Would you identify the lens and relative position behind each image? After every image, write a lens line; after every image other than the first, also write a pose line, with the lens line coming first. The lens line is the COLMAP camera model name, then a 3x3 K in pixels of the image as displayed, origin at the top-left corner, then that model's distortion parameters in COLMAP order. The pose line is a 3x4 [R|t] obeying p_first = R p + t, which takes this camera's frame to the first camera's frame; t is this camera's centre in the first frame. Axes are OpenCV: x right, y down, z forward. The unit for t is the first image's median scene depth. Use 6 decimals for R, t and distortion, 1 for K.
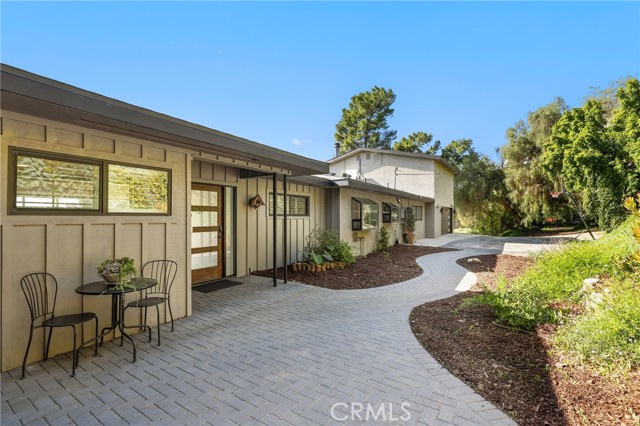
lens RADIAL K [[289.5, 0, 319.3], [0, 289.5, 212.6], [0, 0, 1]] dist [0.013066, -0.000335]
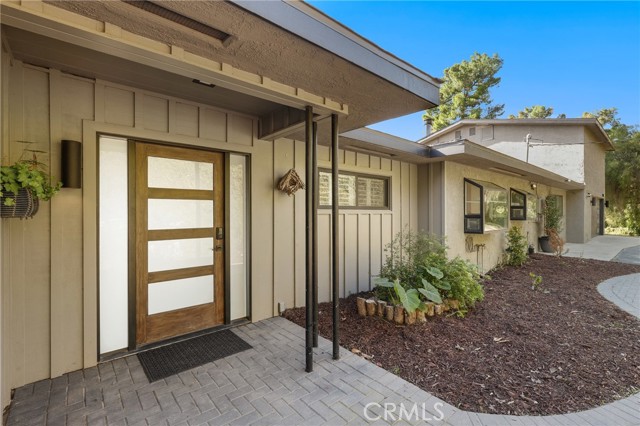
lens RADIAL K [[289.5, 0, 325.1], [0, 289.5, 216.3], [0, 0, 1]] dist [0.013066, -0.000335]
pose [[0.966032, 0.000354, -0.258423, -0.010612], [0.006701, 0.999628, 0.026419, 0.008765], [0.258336, -0.027254, 0.965671, 0.363600]]
